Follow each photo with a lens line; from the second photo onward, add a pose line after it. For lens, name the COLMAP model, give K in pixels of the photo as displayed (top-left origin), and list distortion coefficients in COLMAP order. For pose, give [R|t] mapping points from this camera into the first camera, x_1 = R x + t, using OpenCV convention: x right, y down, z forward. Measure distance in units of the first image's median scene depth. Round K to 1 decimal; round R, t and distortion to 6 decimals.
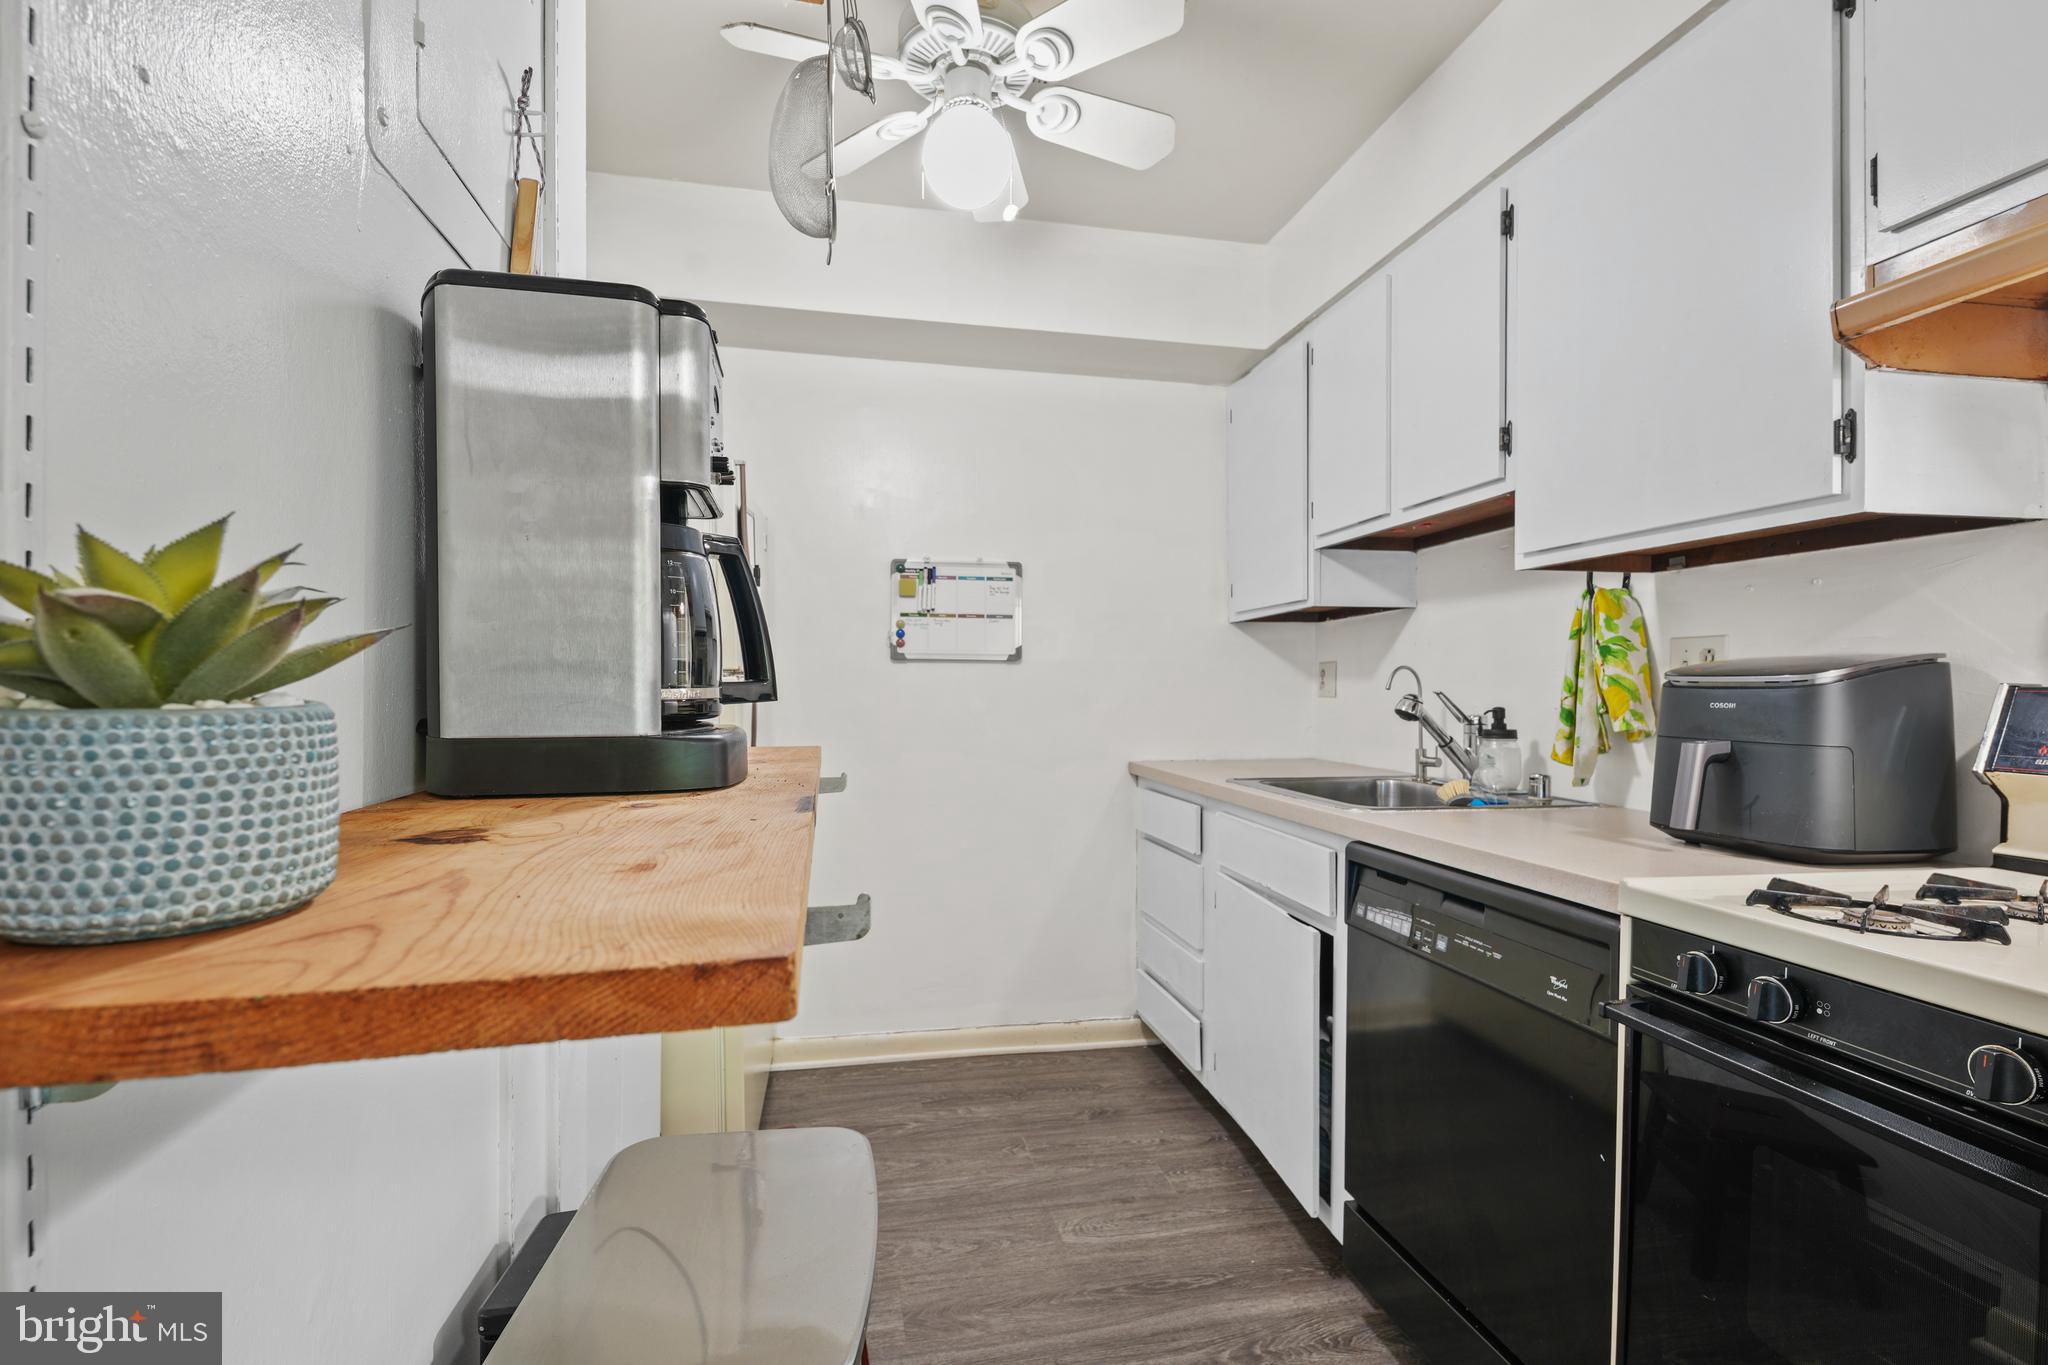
lens RADIAL K [[936.6, 0, 1022.1], [0, 936.6, 708.6], [0, 0, 1]] dist [0.002185, -0.001399]
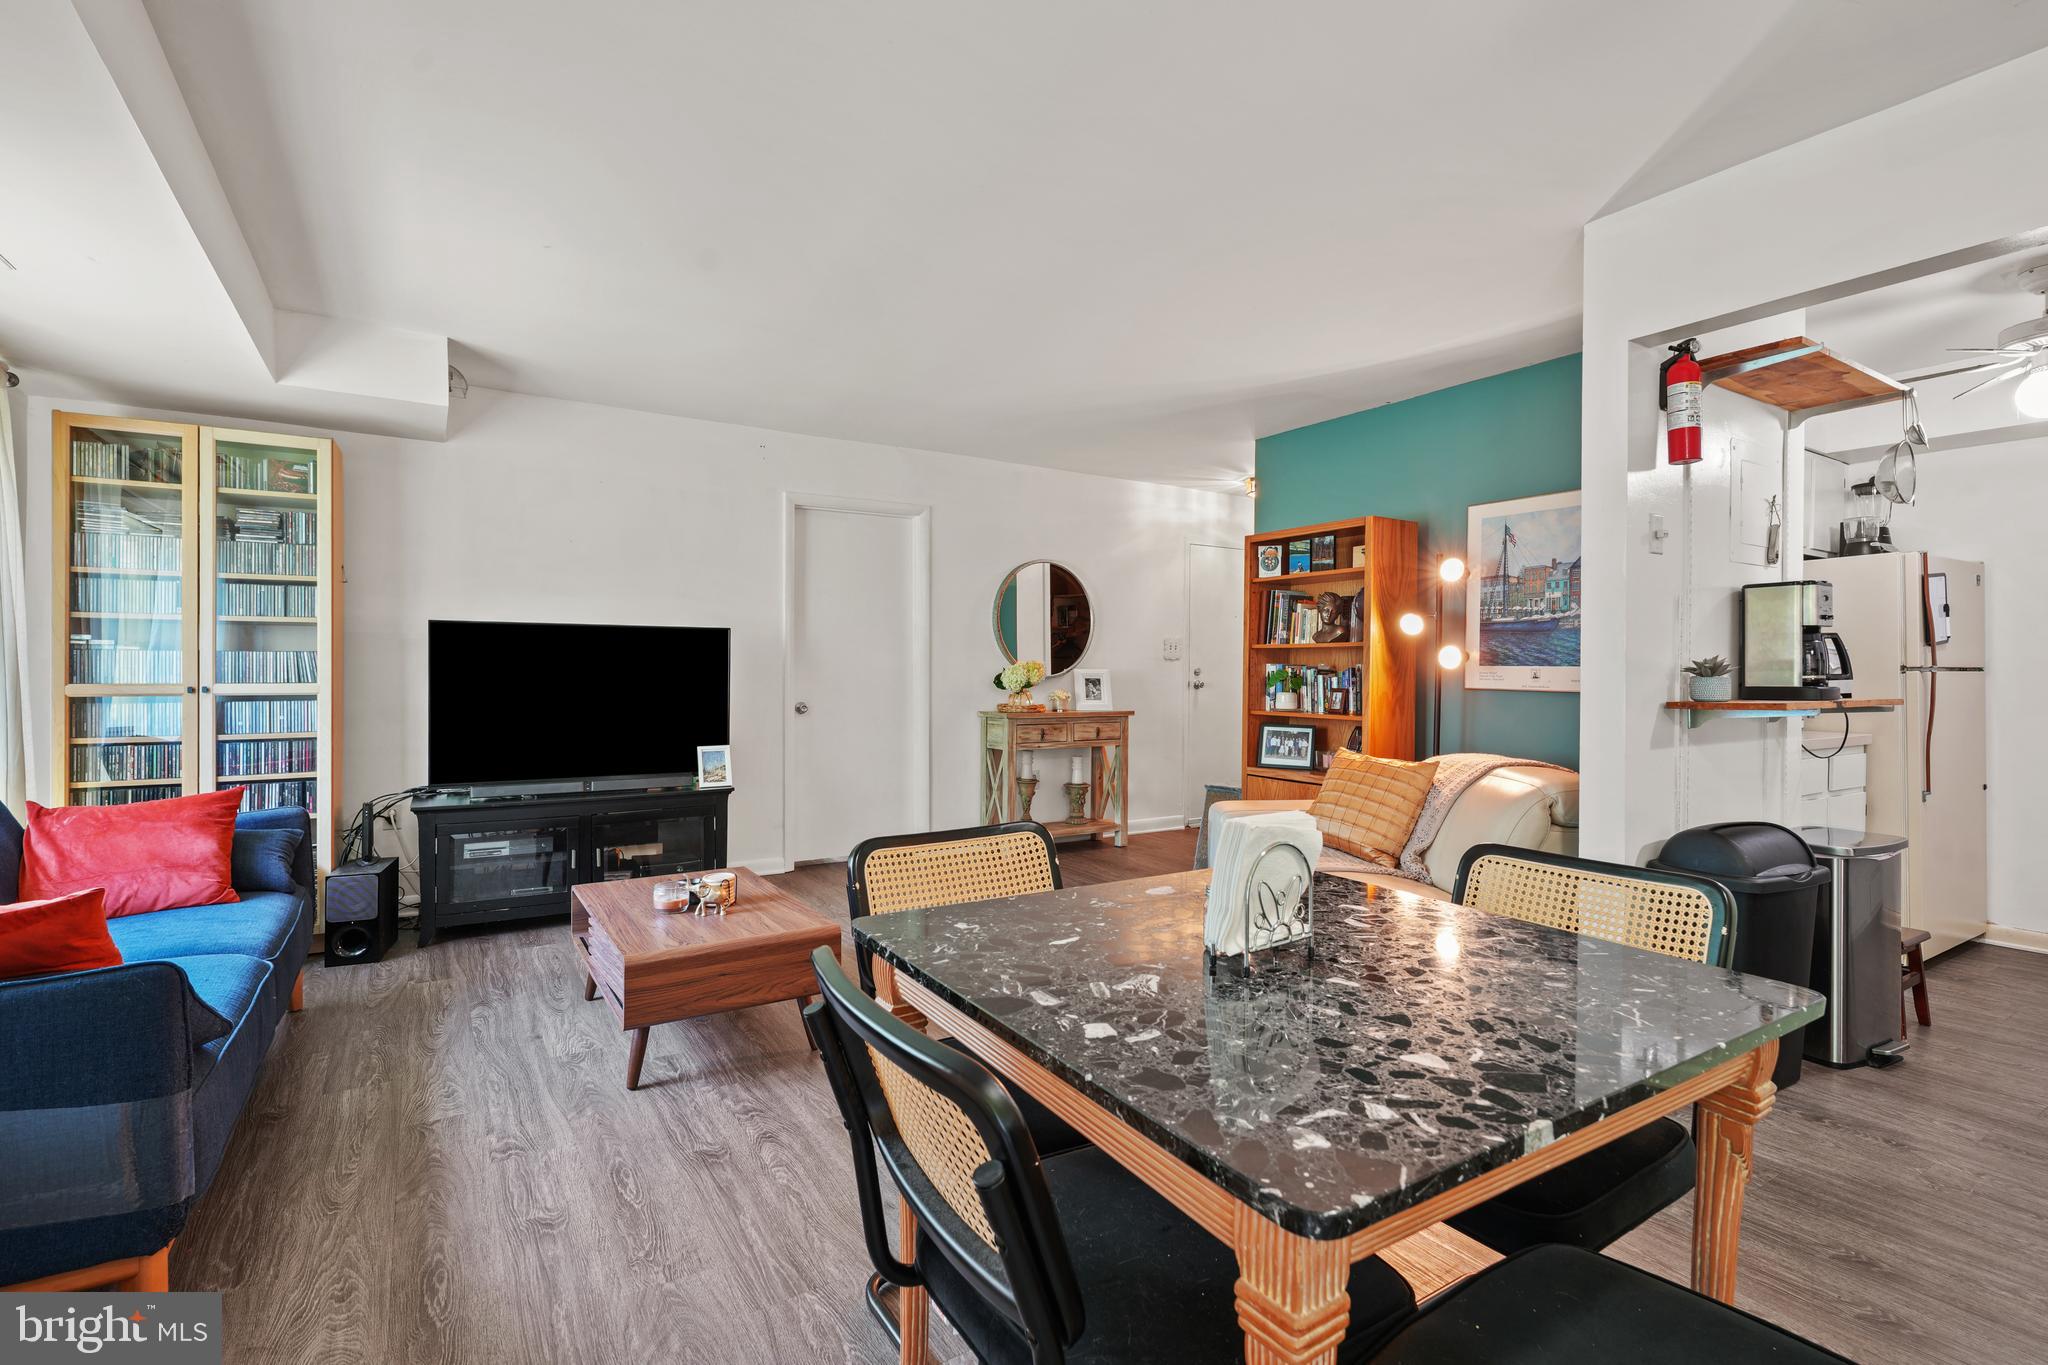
lens RADIAL K [[931.5, 0, 1029.4], [0, 931.5, 676.1], [0, 0, 1]] dist [0.005008, 0.000018]
pose [[0.356254, -0.001771, -0.934387, 0.858759], [-0.024368, 0.999640, -0.011186, 0.041972], [0.934071, 0.026754, 0.356083, -1.392853]]
